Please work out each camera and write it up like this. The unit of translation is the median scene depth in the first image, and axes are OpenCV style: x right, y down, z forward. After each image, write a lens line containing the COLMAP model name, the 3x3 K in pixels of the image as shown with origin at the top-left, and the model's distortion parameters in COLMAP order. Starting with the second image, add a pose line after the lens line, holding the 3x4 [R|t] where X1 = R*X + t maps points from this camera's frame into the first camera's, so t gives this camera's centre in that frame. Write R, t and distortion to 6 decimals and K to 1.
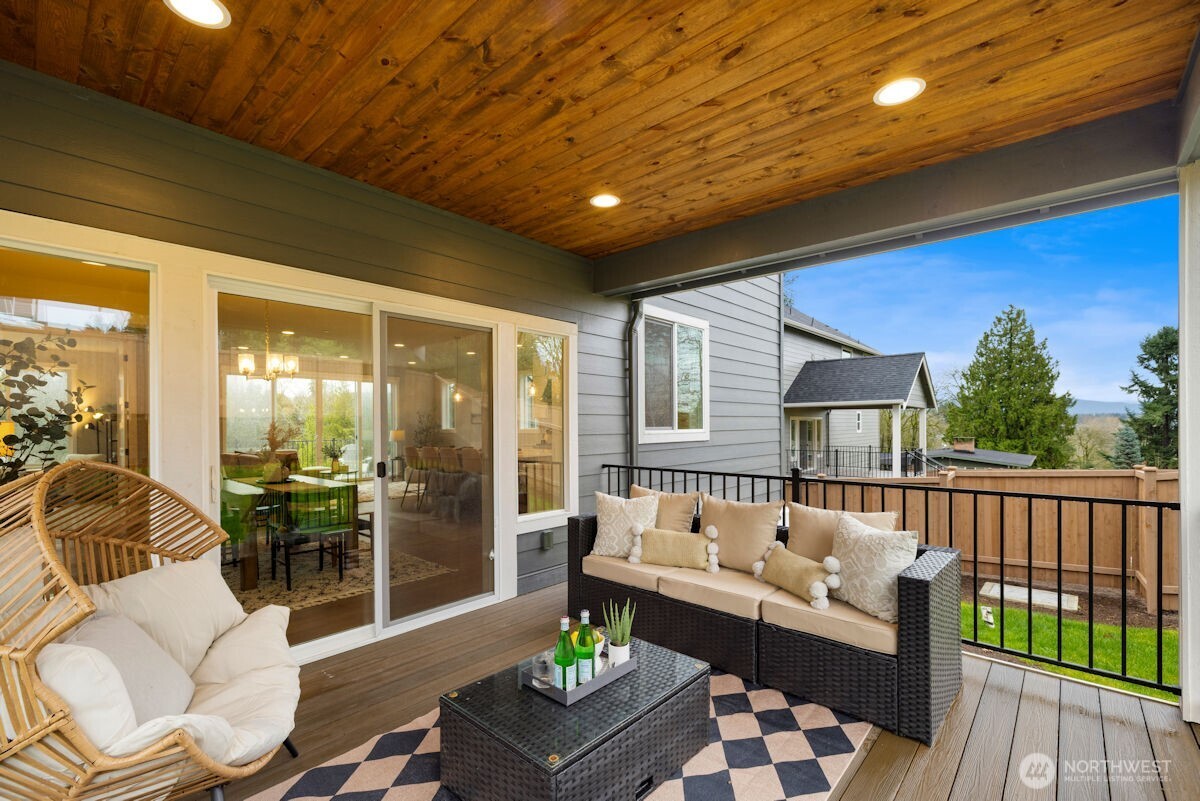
lens RADIAL K [[530.8, 0, 577.3], [0, 530.8, 423.6], [0, 0, 1]] dist [0.000160, 0.000036]
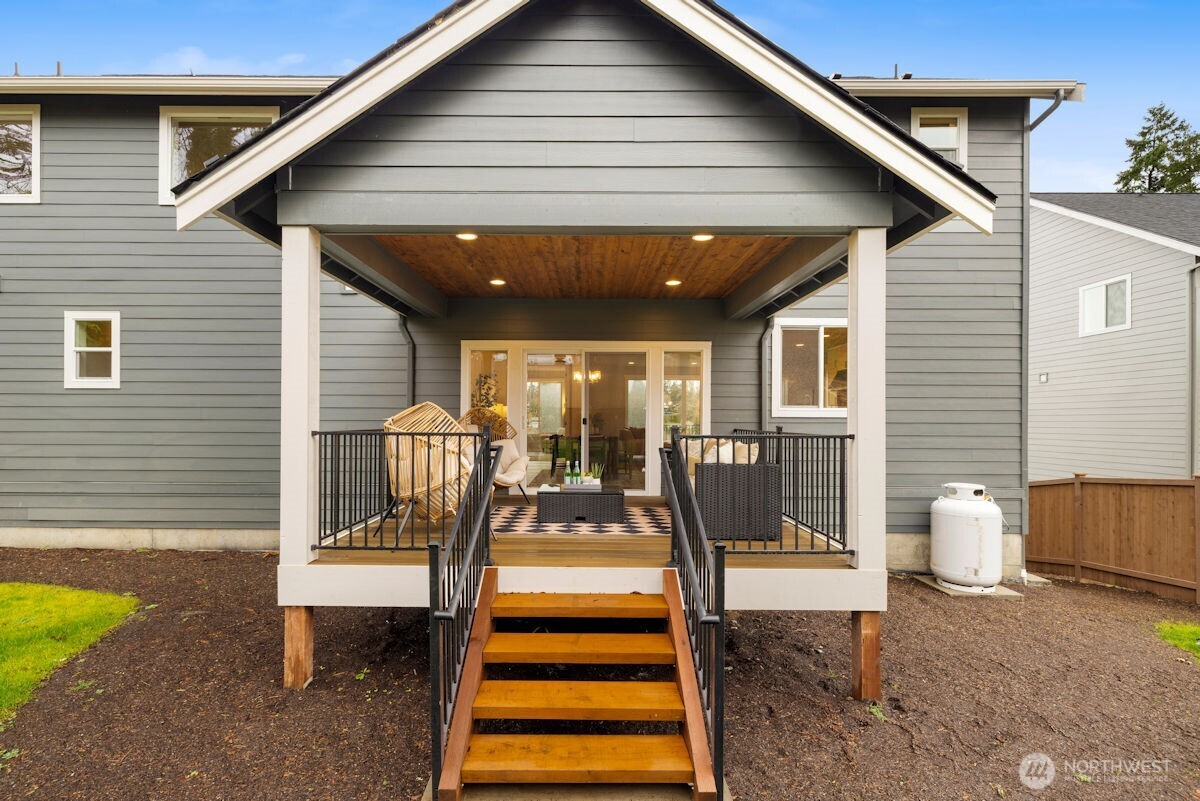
lens RADIAL K [[530.8, 0, 577.3], [0, 530.8, 423.6], [0, 0, 1]] dist [0.000160, 0.000036]
pose [[0.676664, 0.009320, -0.736233, 0.080400], [-0.006761, 0.999956, 0.006445, 0.004993], [0.736261, 0.000616, 0.676698, -0.035637]]
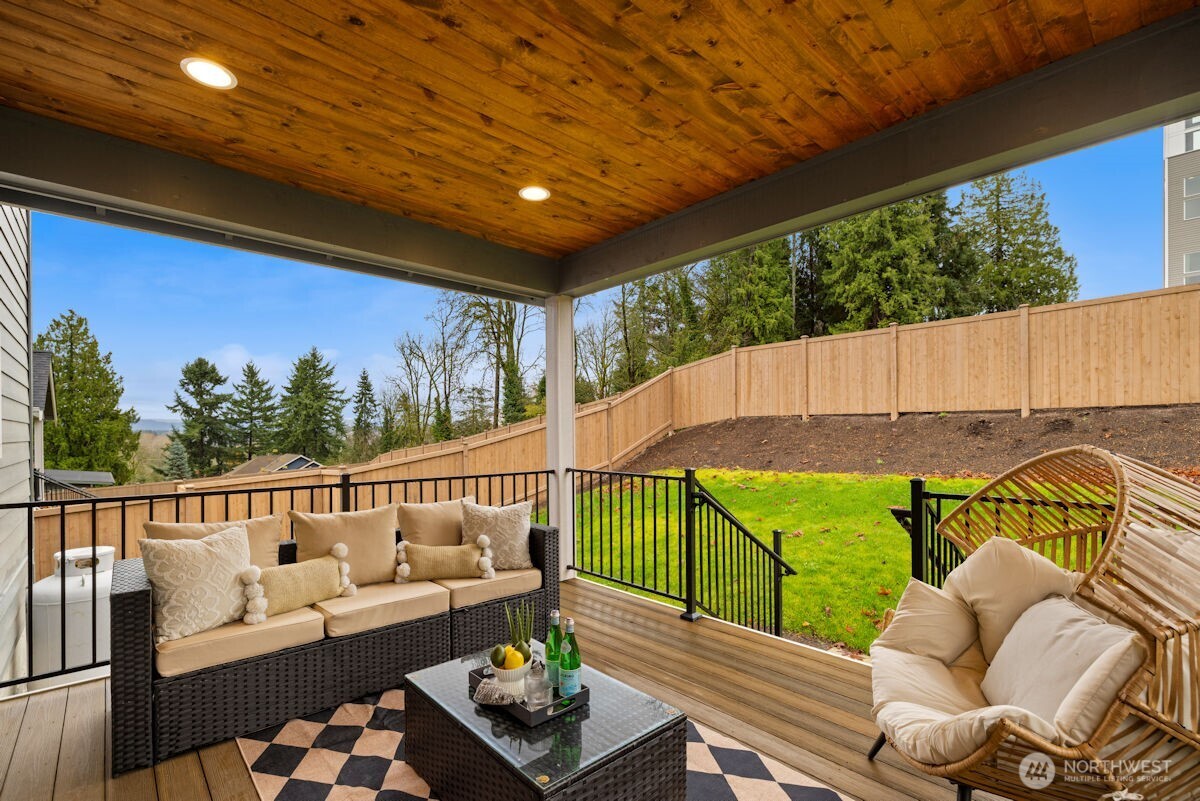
lens RADIAL K [[534.4, 0, 596.8], [0, 534.4, 430.2], [0, 0, 1]] dist [-0.000098, -0.000065]
pose [[0.077562, 0.009870, 0.996939, -0.035596], [0.008825, 0.999905, -0.010586, 0.001352], [-0.996948, 0.009619, 0.077468, 0.031741]]
